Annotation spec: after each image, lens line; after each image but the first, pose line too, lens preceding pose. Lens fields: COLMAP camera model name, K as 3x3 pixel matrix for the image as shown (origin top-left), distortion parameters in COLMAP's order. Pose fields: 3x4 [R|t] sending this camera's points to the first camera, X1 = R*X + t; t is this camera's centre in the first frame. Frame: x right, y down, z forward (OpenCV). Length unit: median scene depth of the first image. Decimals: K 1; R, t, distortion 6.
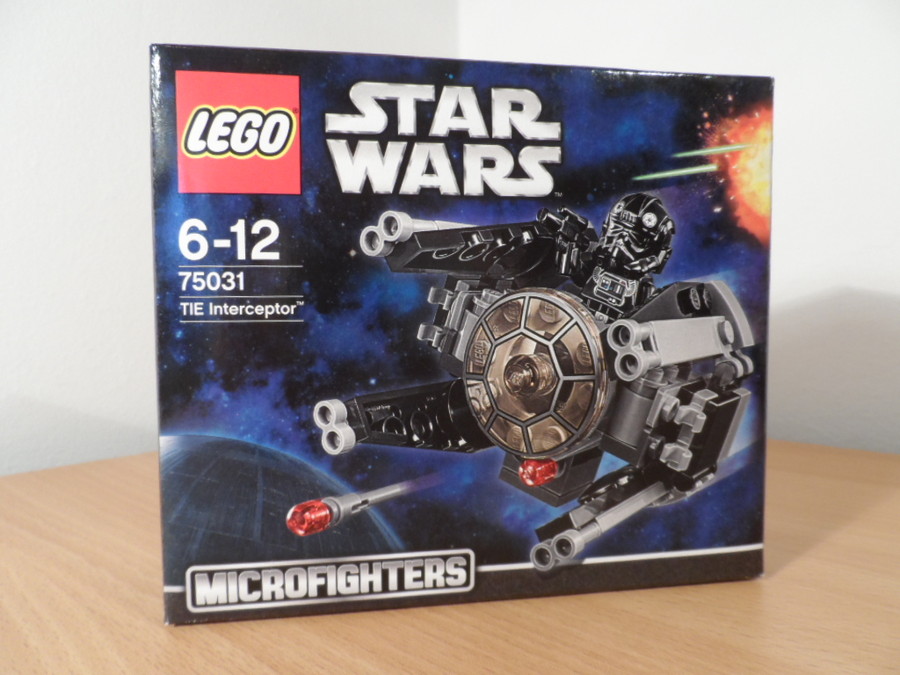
lens RADIAL K [[685.5, 0, 452.0], [0, 685.5, 335.3], [0, 0, 1]] dist [-0.007145, -0.009779]
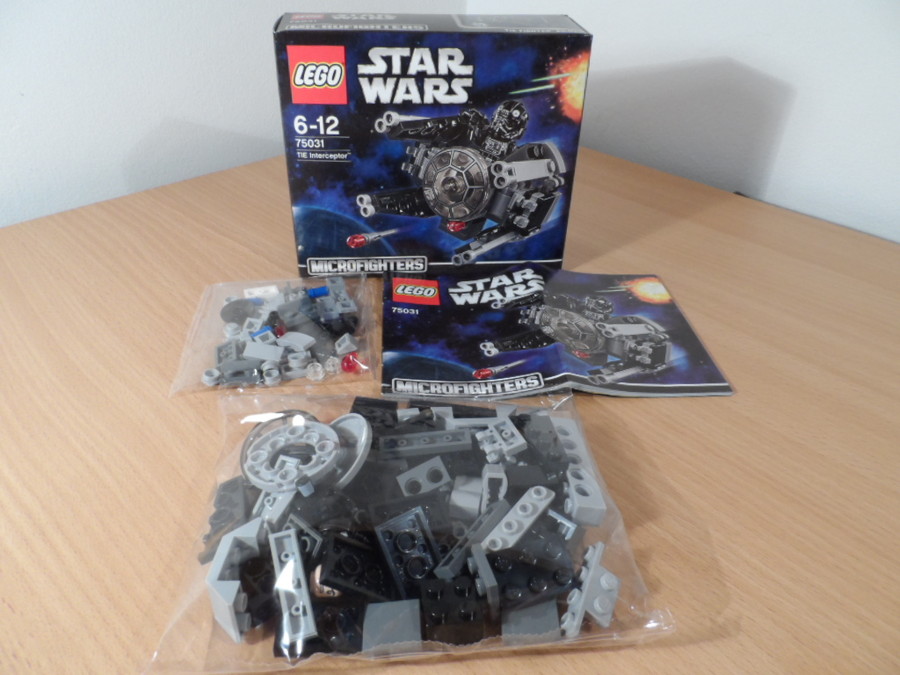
lens RADIAL K [[685.5, 0, 453.4], [0, 685.5, 342.7], [0, 0, 1]] dist [-0.007145, -0.009779]
pose [[0.997144, 0.067574, -0.033733, 0.228336], [-0.039889, 0.850459, 0.524527, -0.685036], [0.064134, -0.521683, 0.850725, -1.166137]]
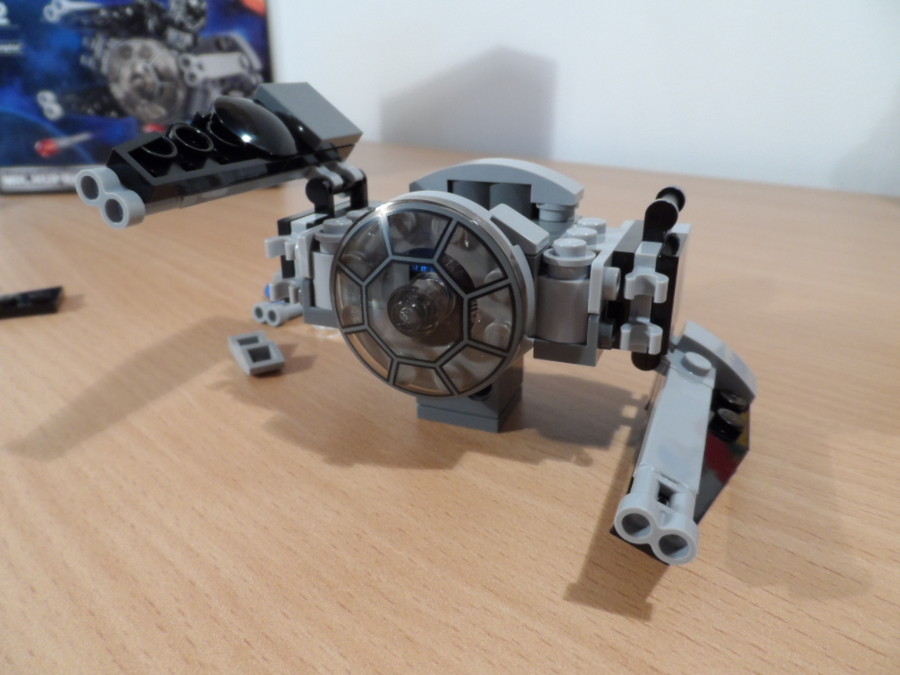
lens RADIAL K [[685.5, 0, 447.1], [0, 685.5, 339.4], [0, 0, 1]] dist [-0.007145, -0.009779]
pose [[0.999980, 0.006053, 0.001776, 1.101089], [-0.006299, 0.943202, 0.332161, 0.104857], [0.000335, -0.332165, 0.943221, -1.321984]]
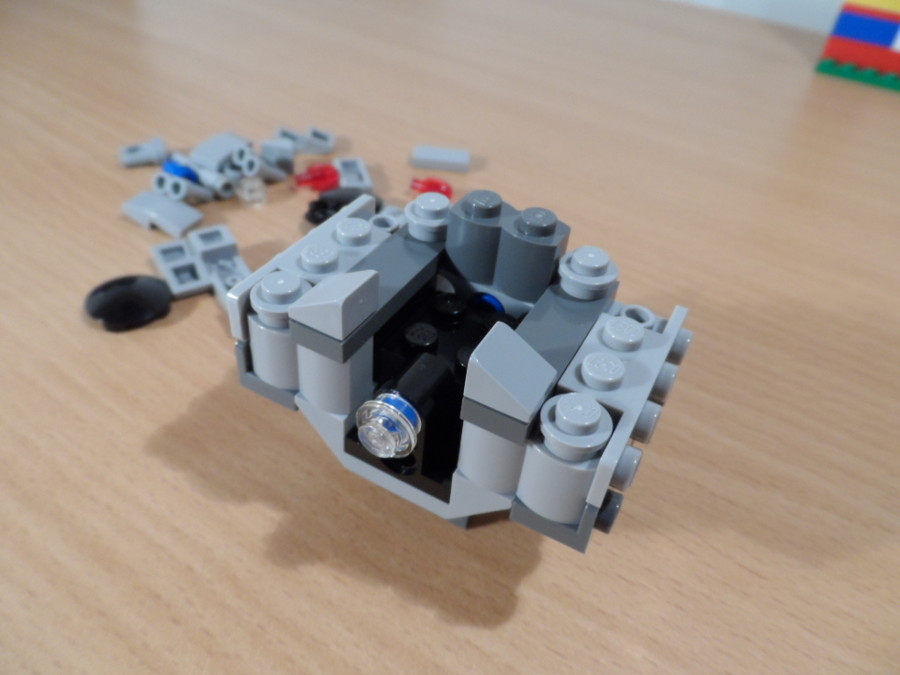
lens RADIAL K [[685.5, 0, 446.6], [0, 685.5, 337.5], [0, 0, 1]] dist [-0.007145, -0.009779]
pose [[0.980649, -0.043496, 0.190880, 1.003927], [-0.083929, 0.787458, 0.610627, -0.078823], [-0.176870, -0.614832, 0.768570, -1.232855]]
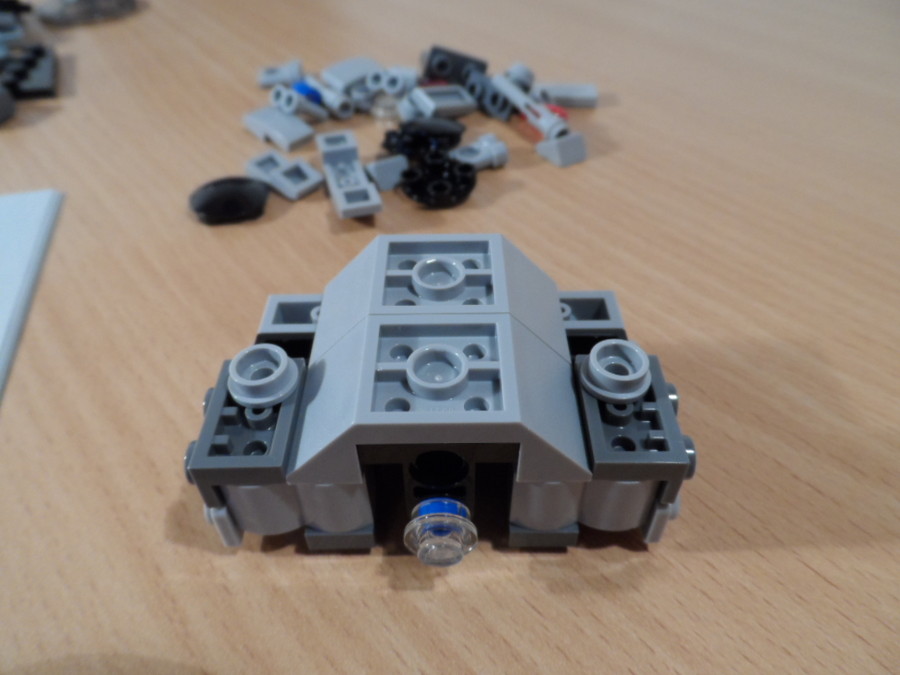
lens RADIAL K [[685.5, 0, 447.5], [0, 685.5, 338.3], [0, 0, 1]] dist [-0.007145, -0.009779]
pose [[0.993522, 0.077478, -0.083131, 1.165747], [-0.006204, 0.767430, 0.641102, 0.015981], [0.113469, -0.636434, 0.762940, -1.227701]]
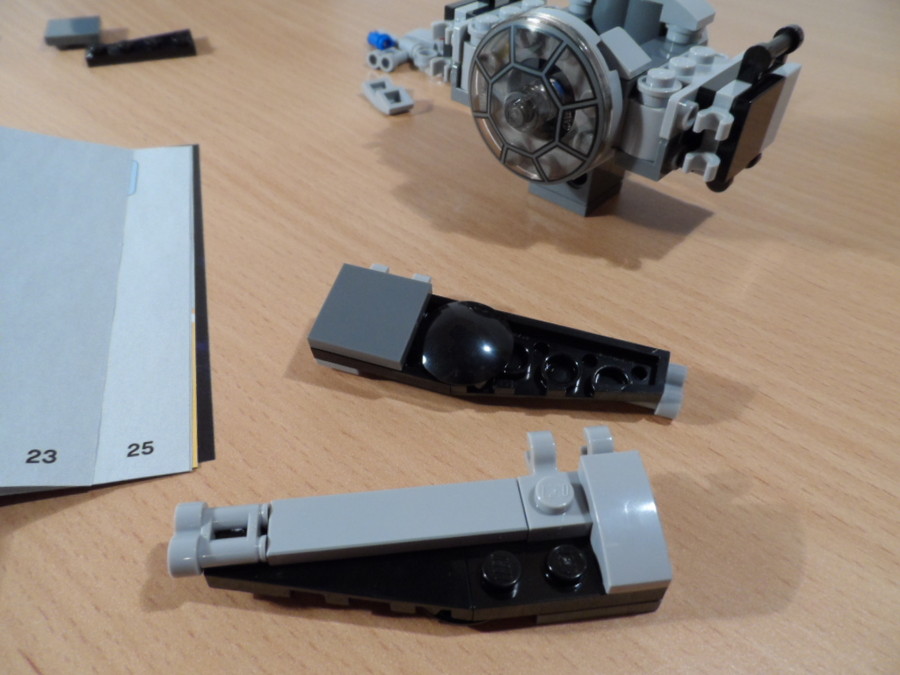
lens RADIAL K [[685.5, 0, 446.6], [0, 685.5, 338.3], [0, 0, 1]] dist [-0.007145, -0.009779]
pose [[0.999273, 0.017427, 0.033904, 0.892808], [-0.035226, 0.762077, 0.646527, -0.027584], [-0.014570, -0.647252, 0.762137, -1.652896]]
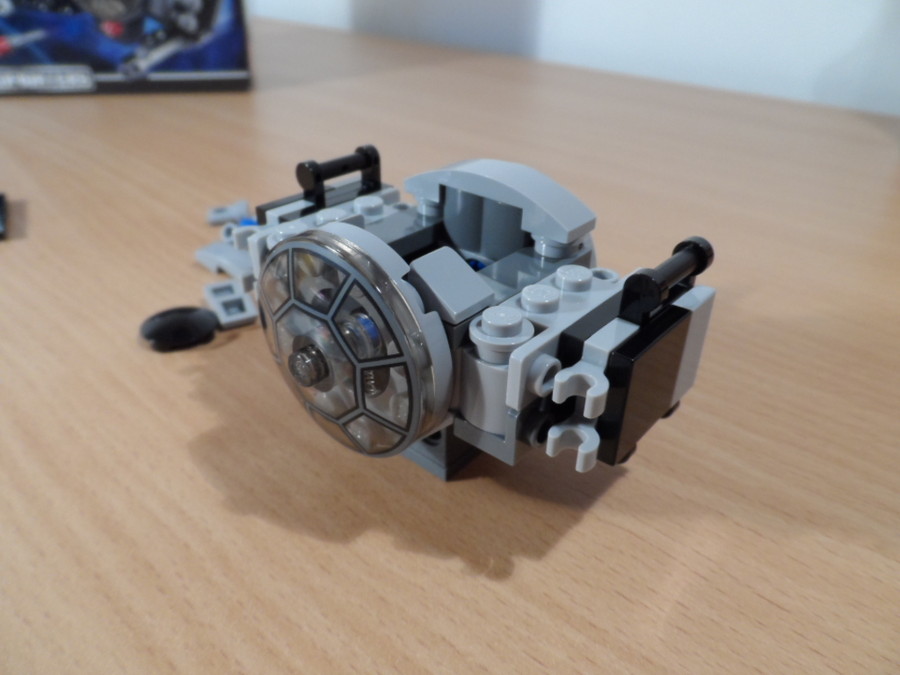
lens RADIAL K [[685.5, 0, 447.7], [0, 685.5, 338.3], [0, 0, 1]] dist [-0.007145, -0.009779]
pose [[0.999254, 0.010046, 0.037285, 1.107145], [-0.026800, 0.875574, 0.482340, 0.001322], [-0.027800, -0.482979, 0.875190, -1.320489]]
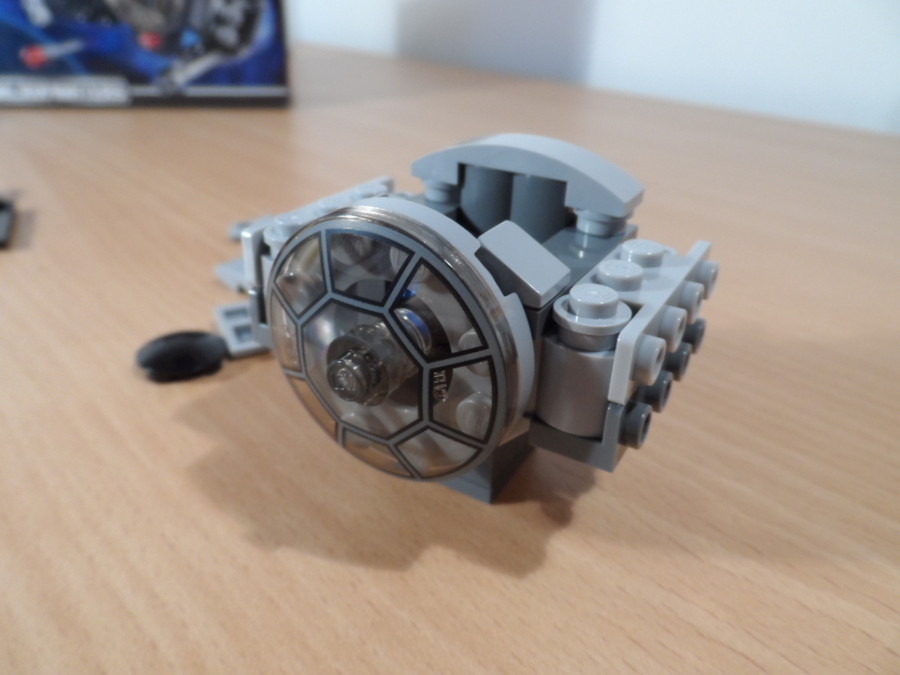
lens RADIAL K [[685.5, 0, 446.8], [0, 685.5, 337.8], [0, 0, 1]] dist [-0.007145, -0.009779]
pose [[0.998806, 0.047427, -0.011726, 1.091548], [-0.037397, 0.896647, 0.441164, 0.071883], [0.031437, -0.440199, 0.897350, -1.174311]]
